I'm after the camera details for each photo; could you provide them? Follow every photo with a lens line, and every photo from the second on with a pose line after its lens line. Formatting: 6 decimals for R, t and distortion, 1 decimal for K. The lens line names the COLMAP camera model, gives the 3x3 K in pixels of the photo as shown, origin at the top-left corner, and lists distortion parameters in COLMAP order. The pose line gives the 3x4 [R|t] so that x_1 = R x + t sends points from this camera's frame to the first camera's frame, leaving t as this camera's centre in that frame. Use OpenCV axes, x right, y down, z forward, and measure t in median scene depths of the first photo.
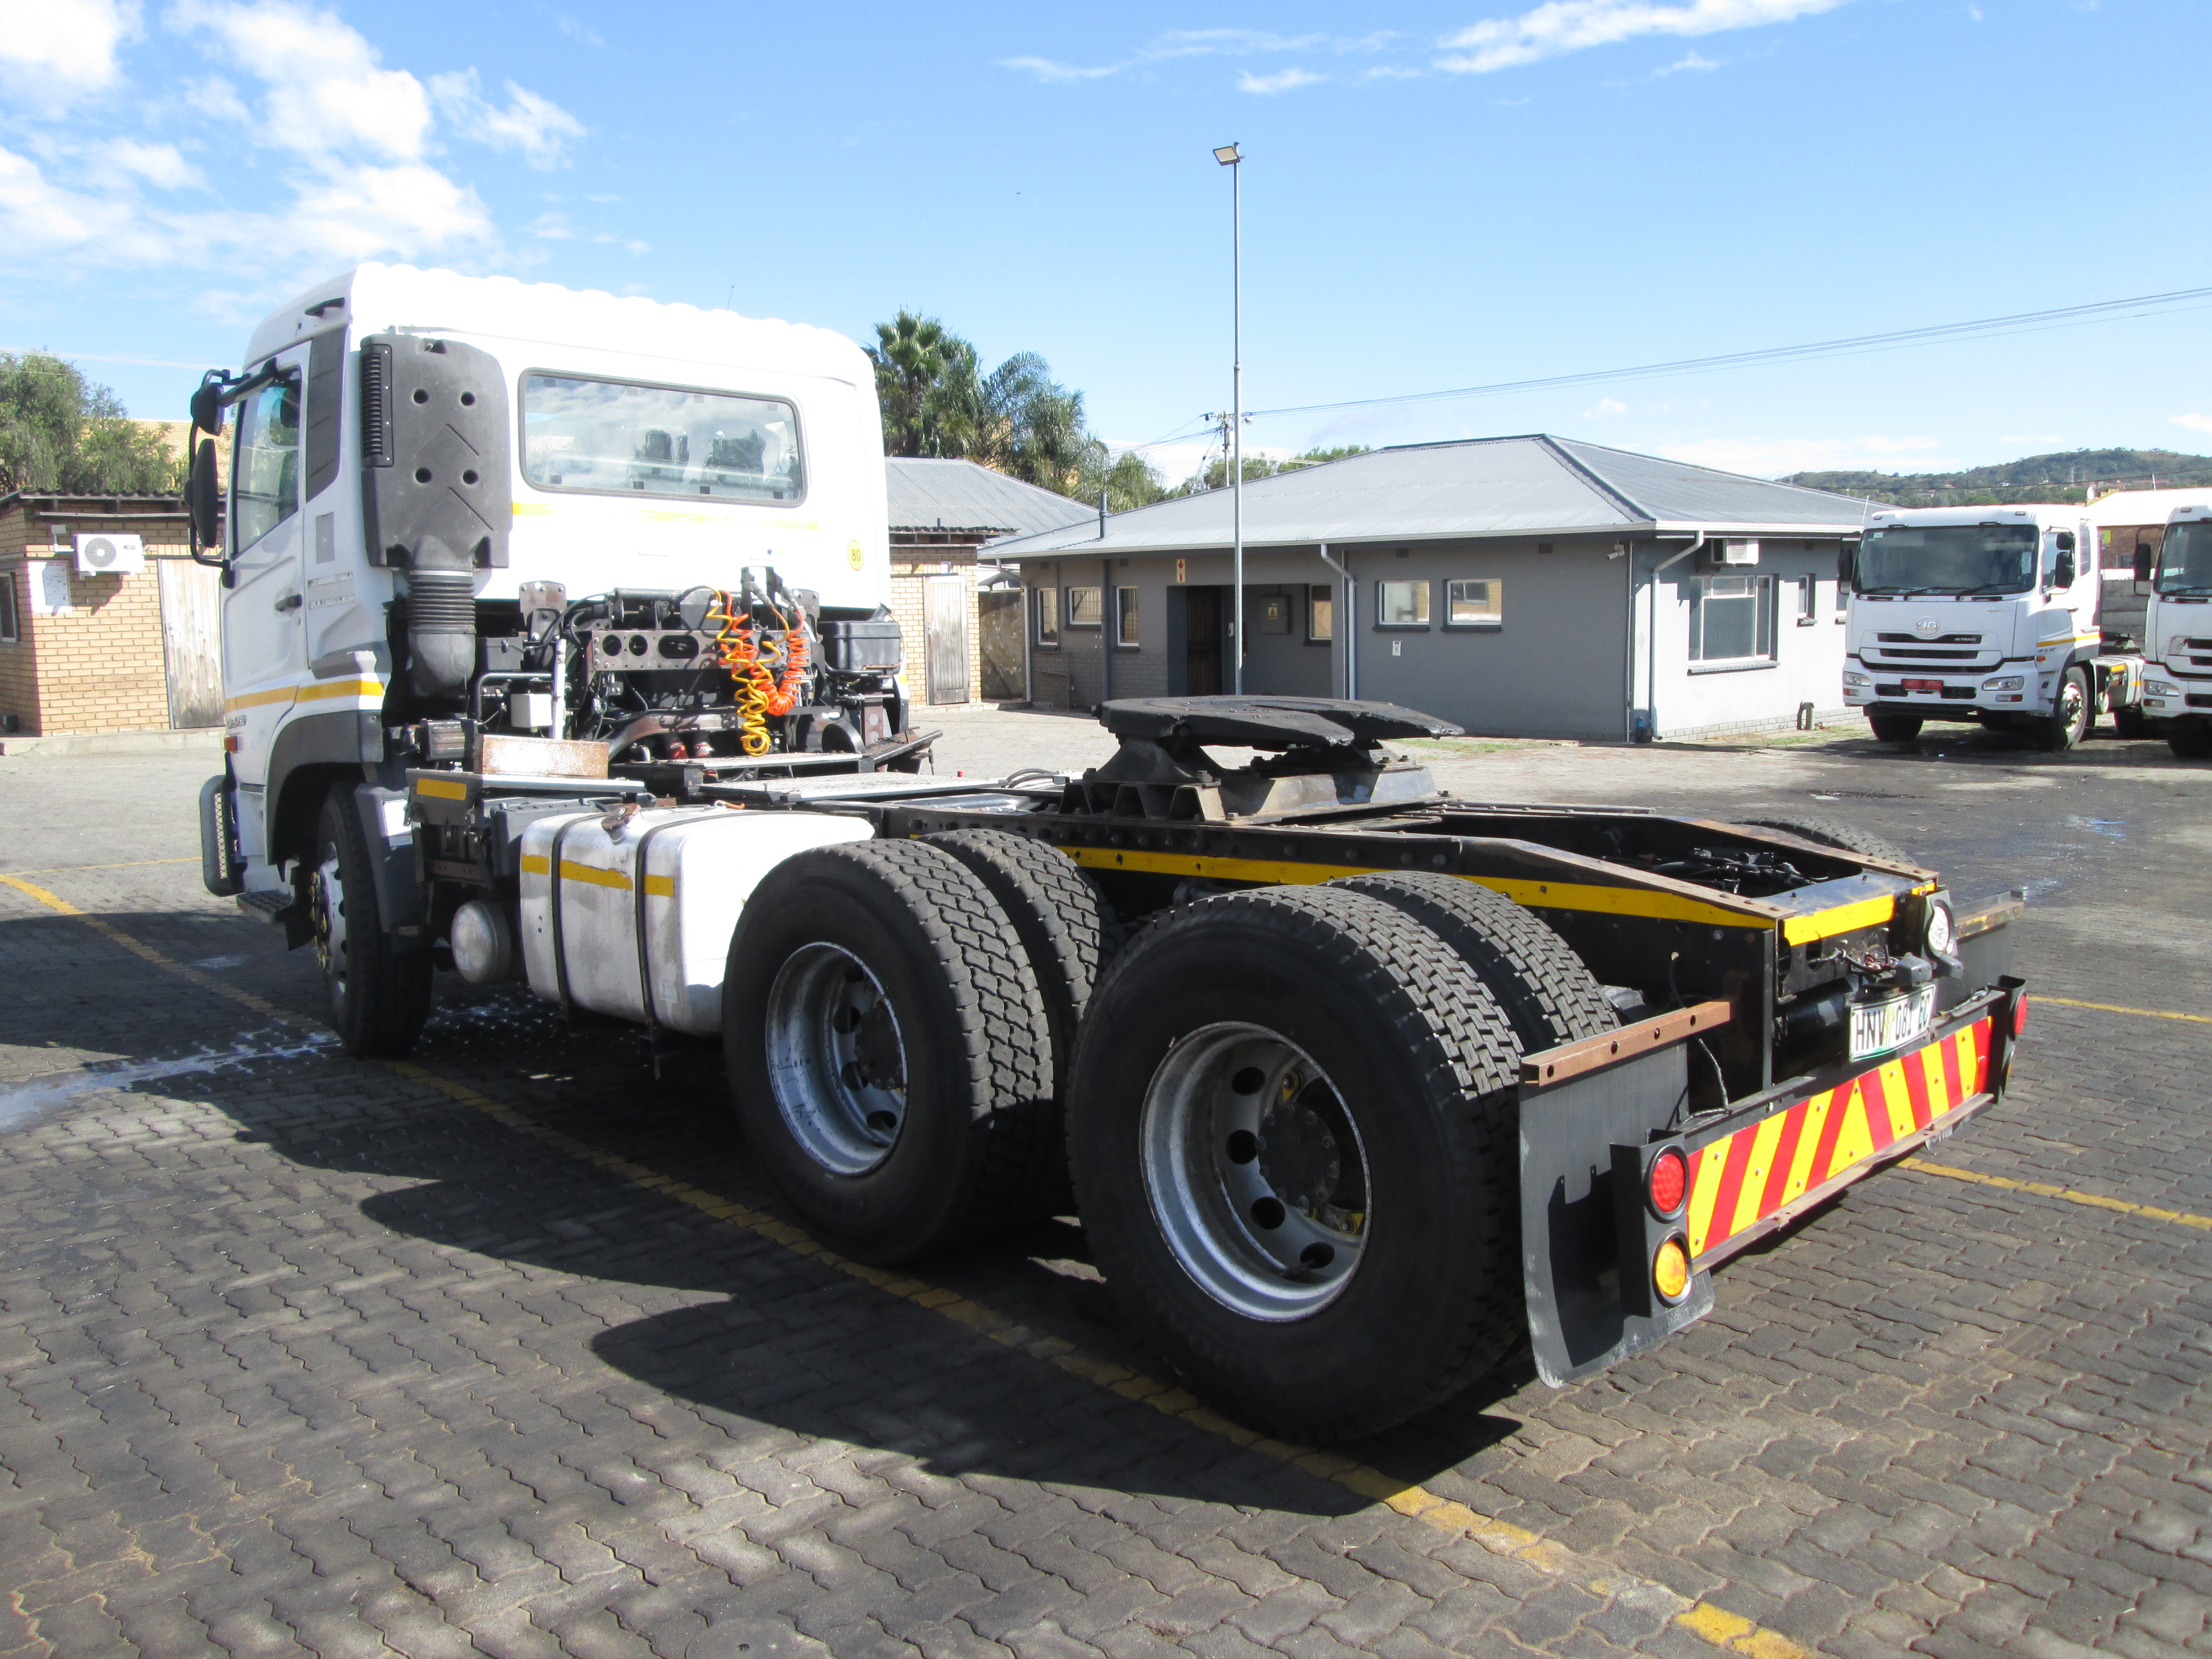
lens RADIAL K [[1797.5, 0, 1127.8], [0, 1797.5, 825.2], [0, 0, 1]] dist [-0.112273, 0.149571]
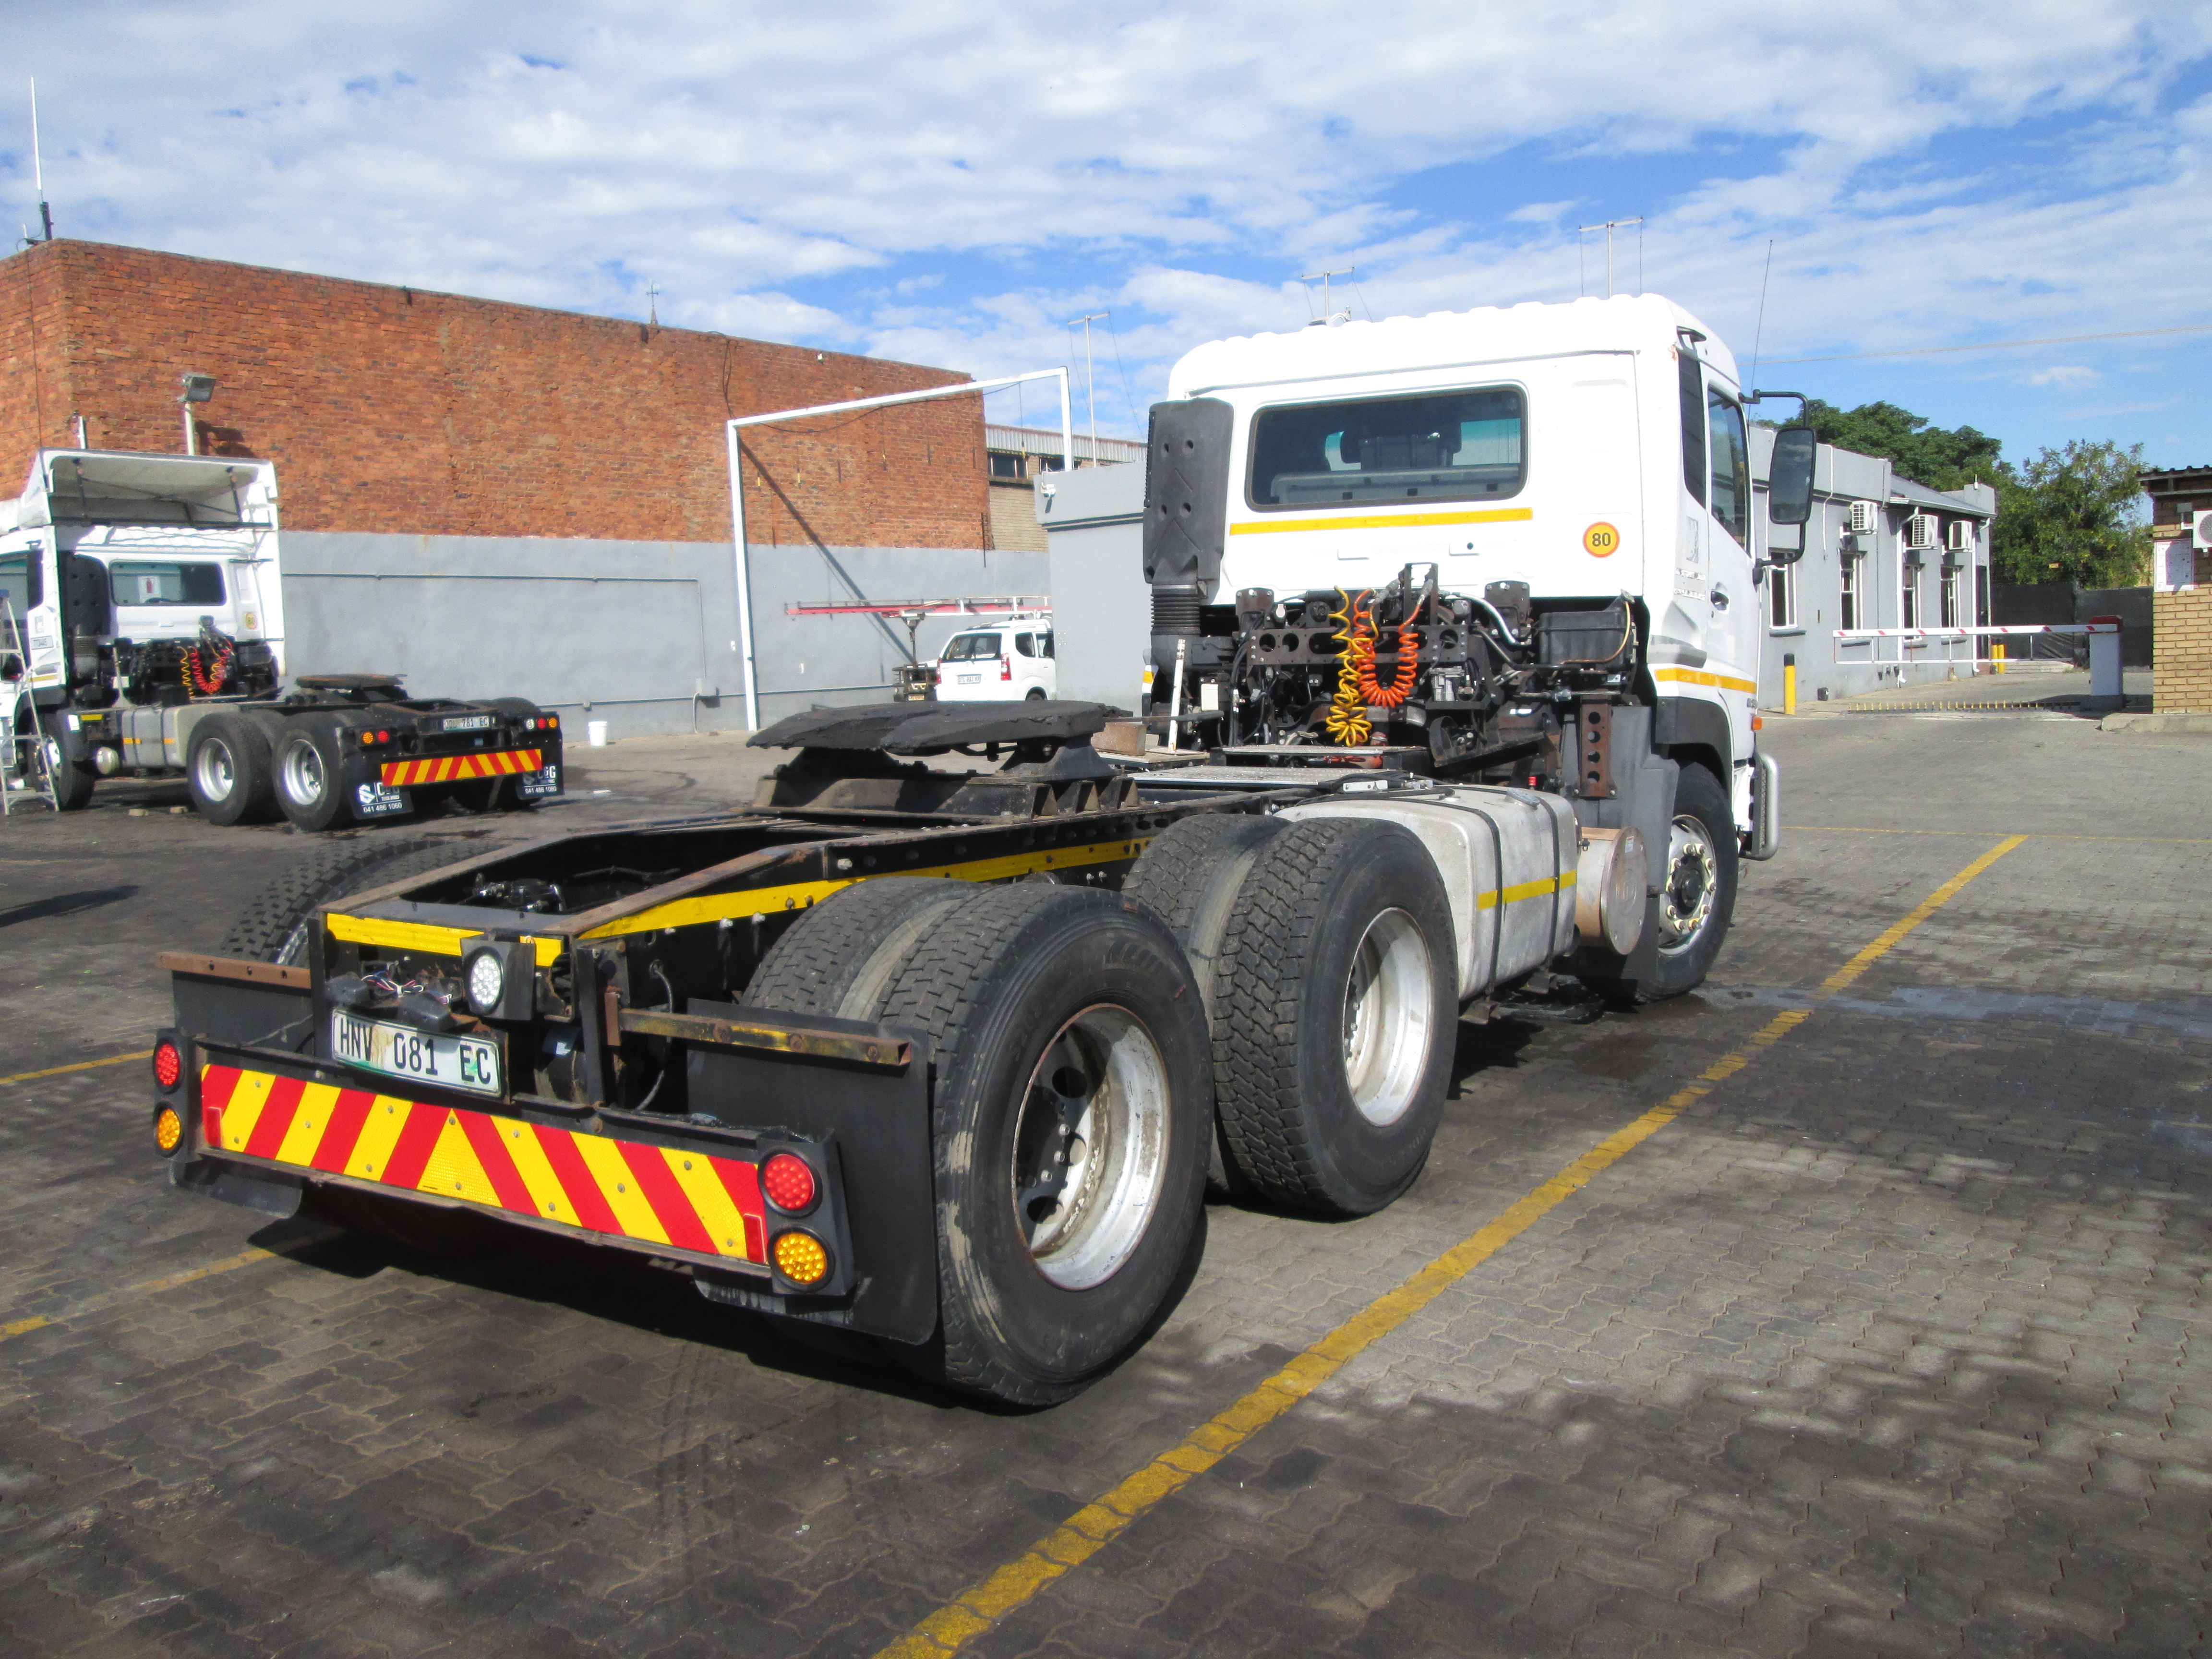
lens RADIAL K [[1807.6, 0, 1122.7], [0, 1807.6, 832.6], [0, 0, 1]] dist [-0.053936, 0.022316]
pose [[0.212896, 0.096893, -0.972259, 0.837610], [-0.077067, 0.993636, 0.082149, -0.068250], [0.974031, 0.057439, 0.219009, 0.664265]]
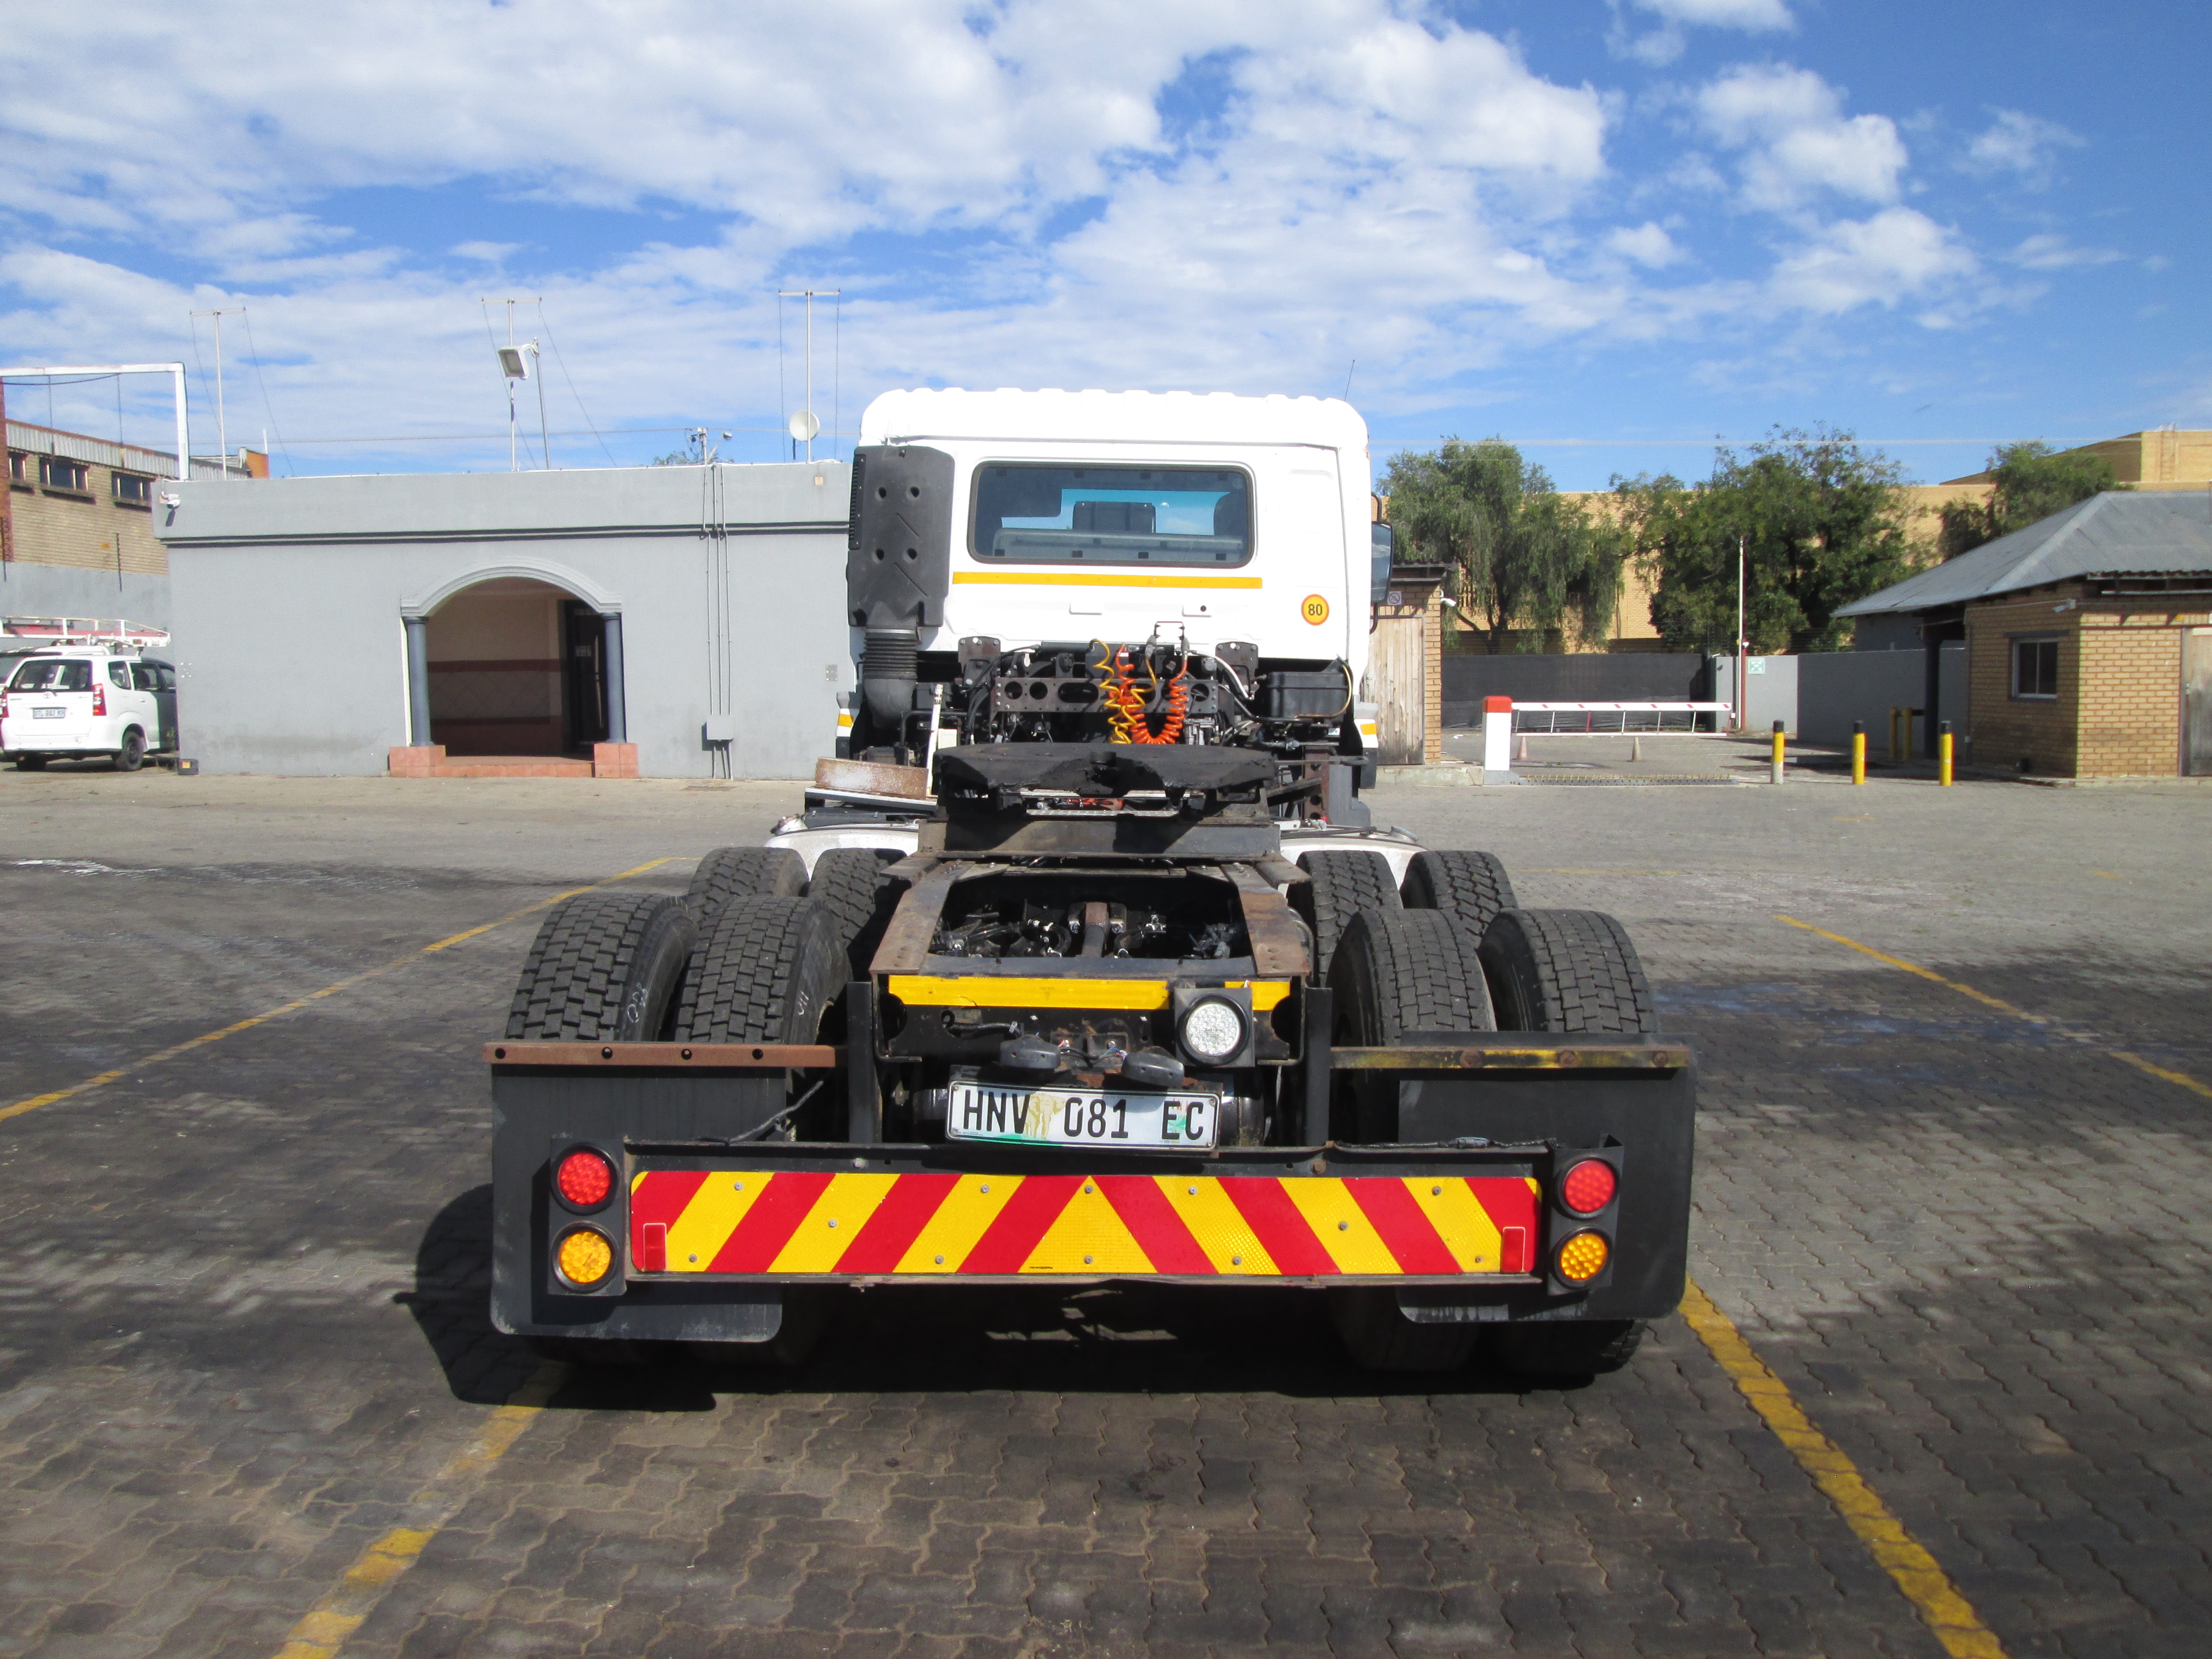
lens RADIAL K [[1807.6, 0, 1122.7], [0, 1807.6, 832.6], [0, 0, 1]] dist [-0.053936, 0.022316]
pose [[0.703879, 0.065053, -0.707335, 0.620870], [-0.082896, 0.996516, 0.009157, -0.023838], [0.705466, 0.052190, 0.706819, 0.207127]]
